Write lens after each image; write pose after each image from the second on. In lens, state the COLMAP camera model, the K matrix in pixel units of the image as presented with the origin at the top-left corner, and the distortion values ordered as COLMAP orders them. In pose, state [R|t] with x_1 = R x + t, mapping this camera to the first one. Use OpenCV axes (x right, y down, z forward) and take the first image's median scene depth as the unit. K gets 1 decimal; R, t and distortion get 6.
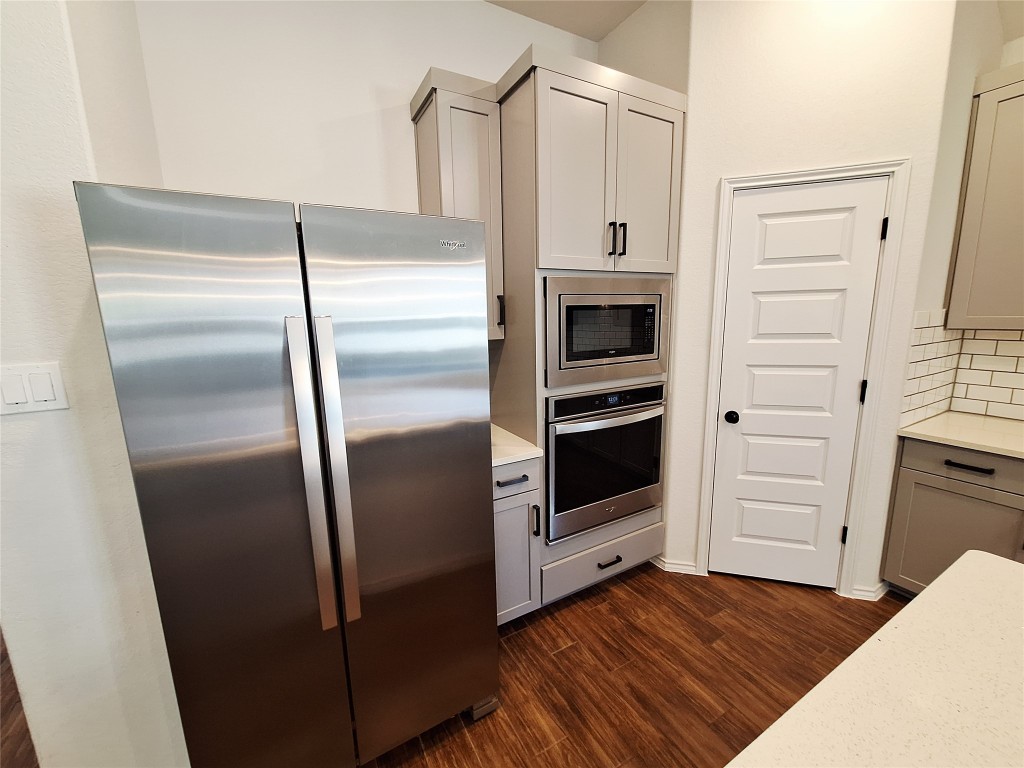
lens RADIAL K [[401.5, 0, 528.7], [0, 401.5, 385.1], [0, 0, 1]] dist [-0.001675, 0.000385]
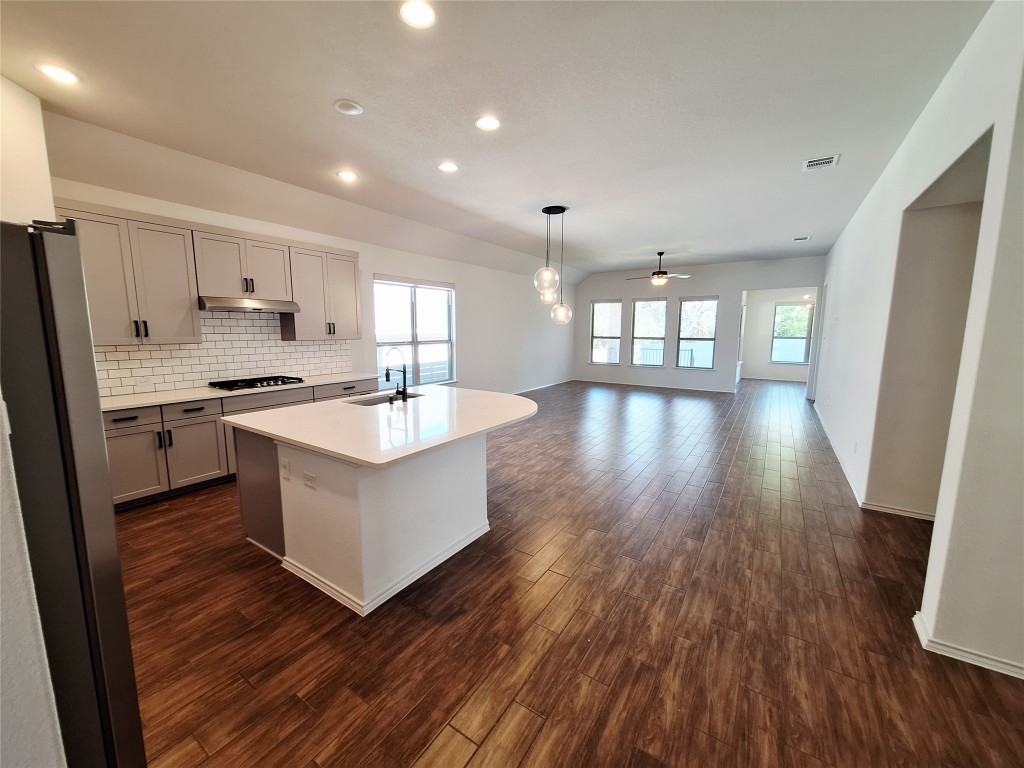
lens RADIAL K [[401.5, 0, 506.2], [0, 401.5, 377.7], [0, 0, 1]] dist [-0.001675, 0.000385]
pose [[-0.451594, -0.084917, 0.888173, -1.166991], [0.164478, 0.970476, 0.176416, -0.015044], [-0.876932, 0.225754, -0.424294, 0.180162]]
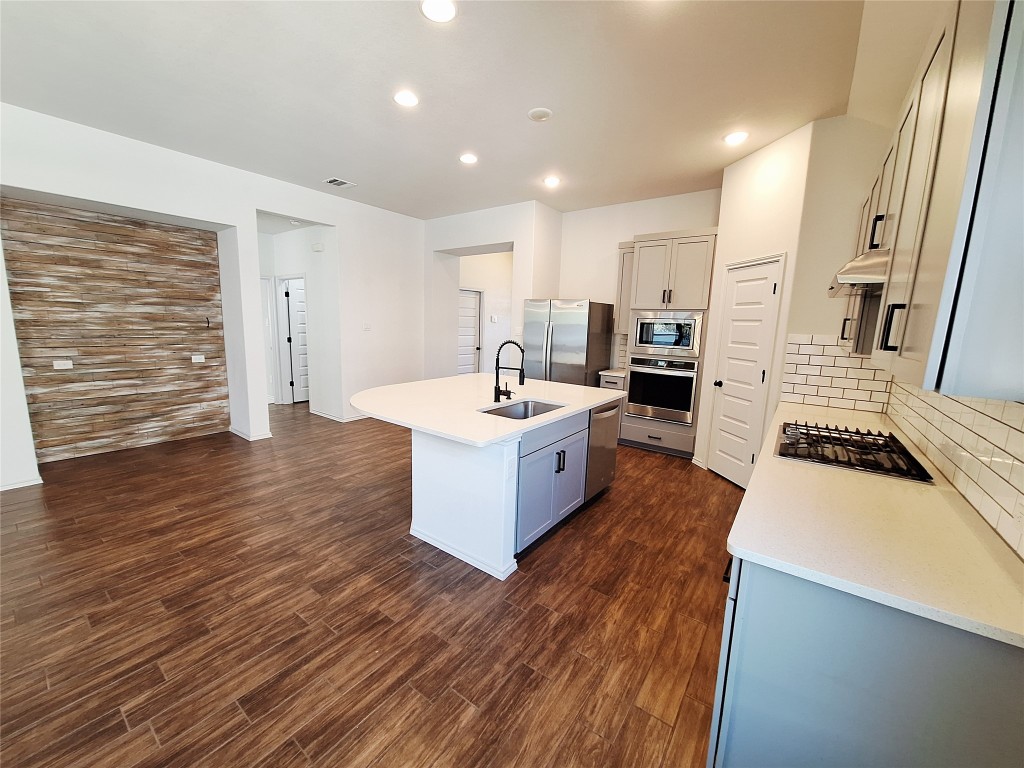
lens RADIAL K [[401.5, 0, 507.9], [0, 401.5, 382.2], [0, 0, 1]] dist [-0.001675, 0.000385]
pose [[0.408610, 0.172756, -0.896211, 1.974609], [-0.199029, 0.975158, 0.097230, 0.094374], [0.890744, 0.138643, 0.432842, -0.798660]]
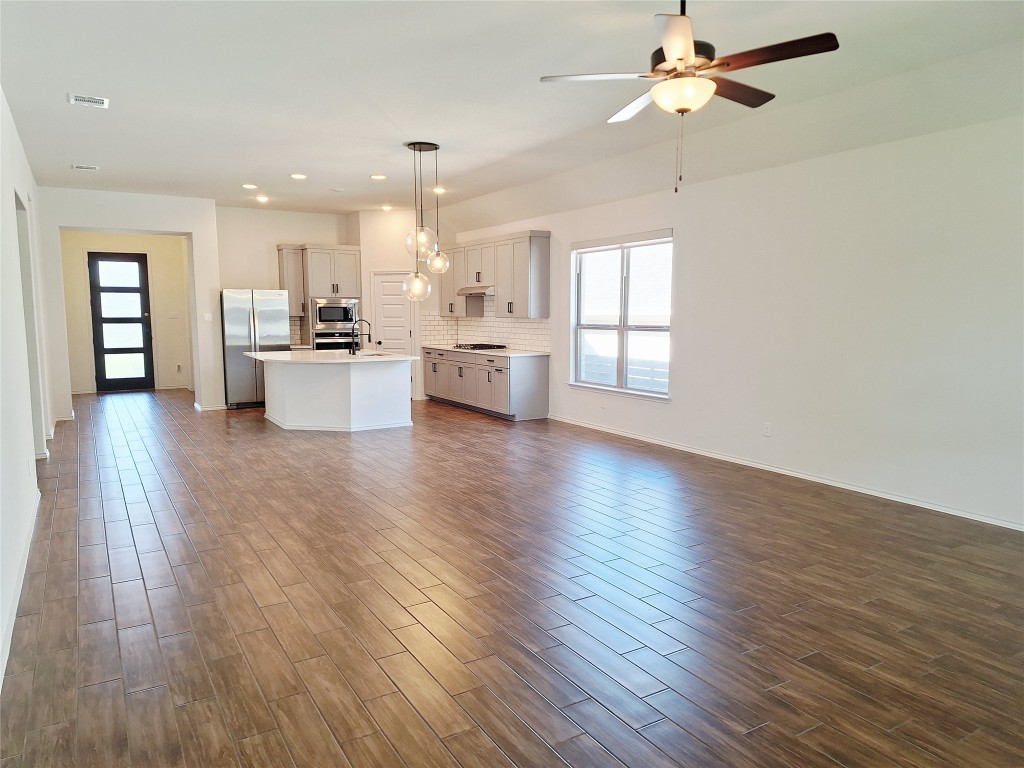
lens RADIAL K [[715.3, 0, 512.7], [0, 715.3, 385.3], [0, 0, 1]] dist [0.057510, -0.003158]
pose [[0.999295, 0.019608, 0.032001, 1.495897], [-0.017452, 0.997646, -0.066311, 0.824954], [-0.033226, 0.065705, 0.997286, -4.967365]]
